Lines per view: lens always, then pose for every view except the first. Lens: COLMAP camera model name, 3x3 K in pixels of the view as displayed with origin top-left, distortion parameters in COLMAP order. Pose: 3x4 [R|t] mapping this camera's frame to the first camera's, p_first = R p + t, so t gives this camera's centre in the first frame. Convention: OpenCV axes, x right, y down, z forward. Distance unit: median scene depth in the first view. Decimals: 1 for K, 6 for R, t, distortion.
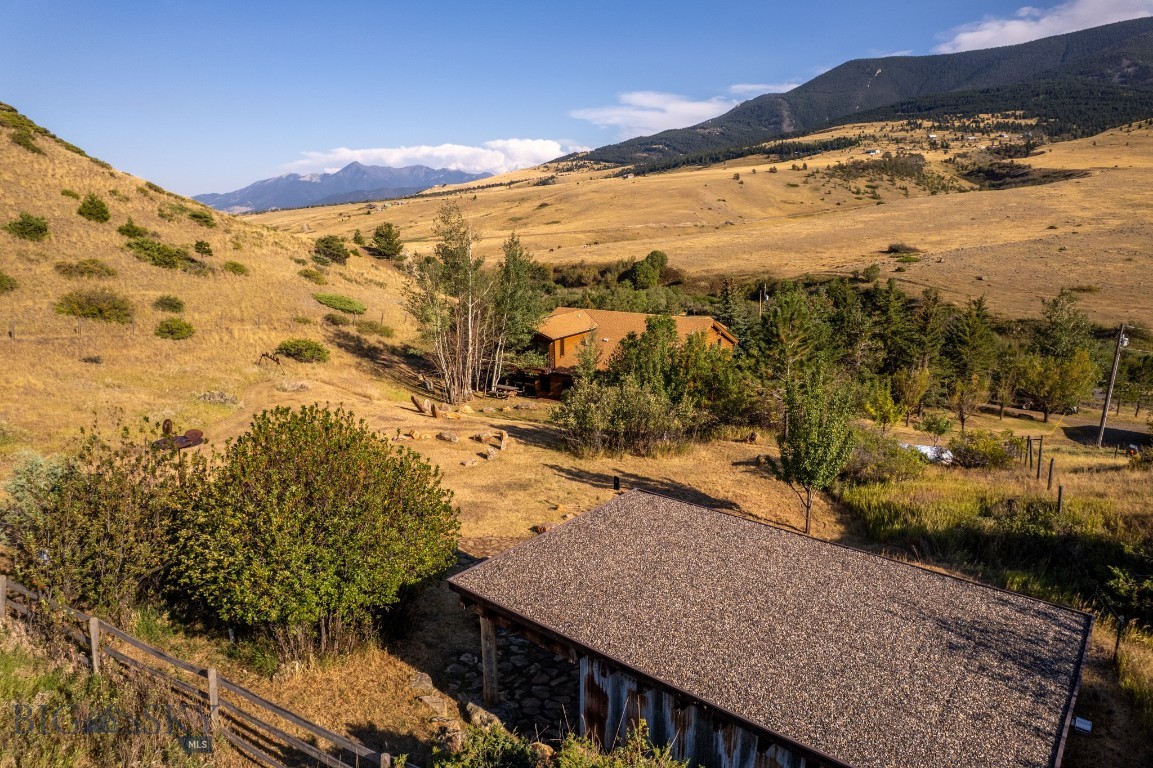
lens RADIAL K [[747.5, 0, 574.8], [0, 747.5, 395.6], [0, 0, 1]] dist [-0.061142, 0.048636]
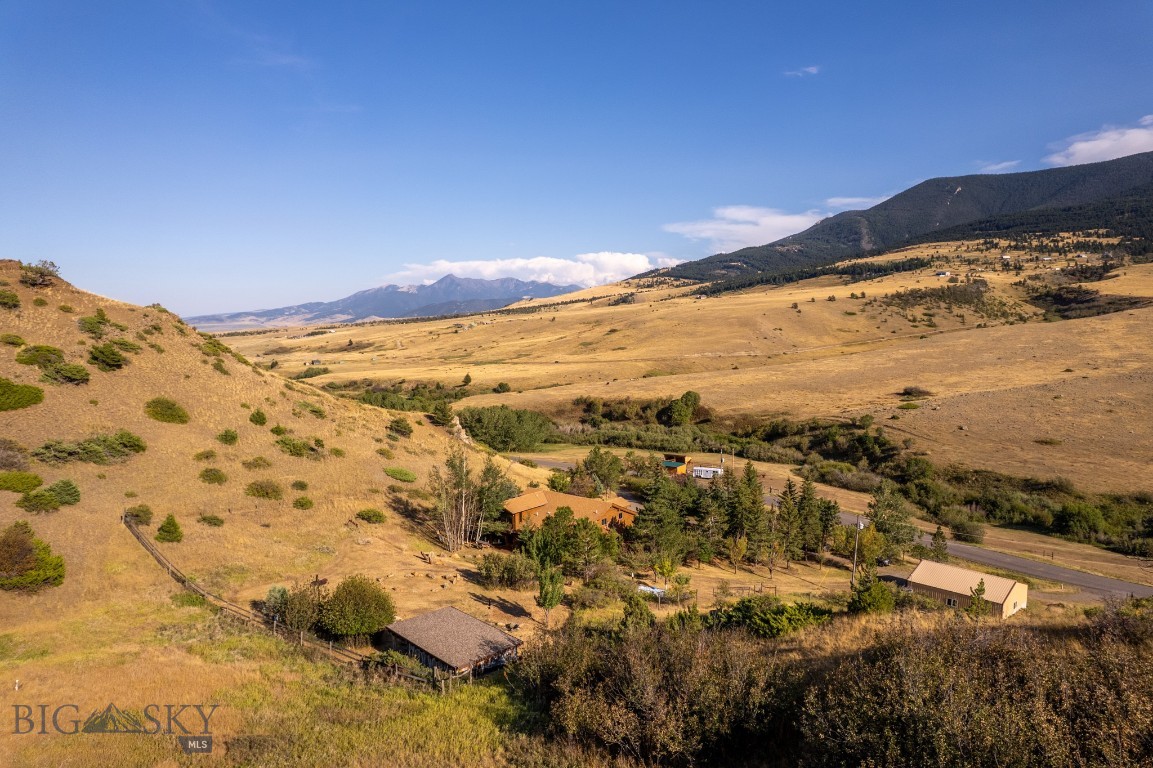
lens RADIAL K [[747.5, 0, 572.3], [0, 747.5, 389.3], [0, 0, 1]] dist [-0.061142, 0.048636]
pose [[0.993382, 0.014586, -0.113929, 0.055546], [-0.031592, 0.988343, -0.148928, -0.020060], [0.110428, 0.151542, 0.982263, -0.132774]]
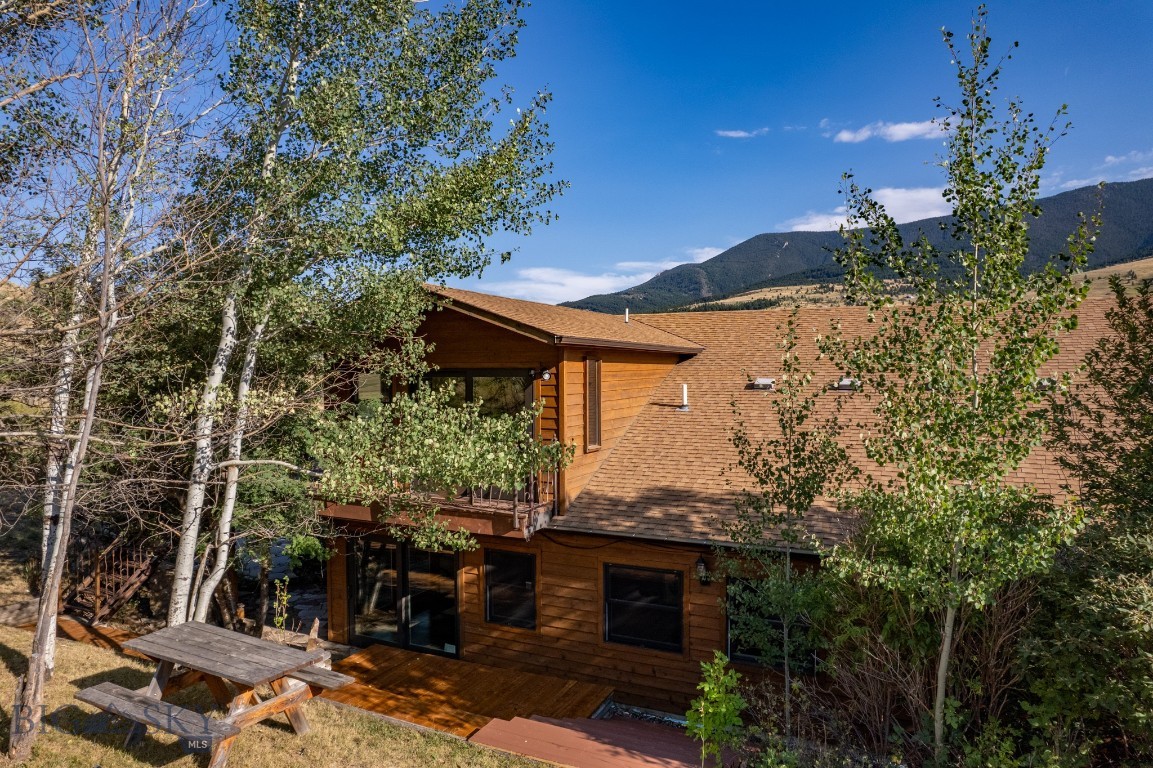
lens RADIAL K [[747.5, 0, 572.3], [0, 747.5, 389.1], [0, 0, 1]] dist [-0.061142, 0.048636]
pose [[0.995804, -0.005103, 0.091367, -0.008066], [0.025178, 0.975186, -0.219951, -0.004393], [-0.087977, 0.221328, 0.971223, 0.154187]]
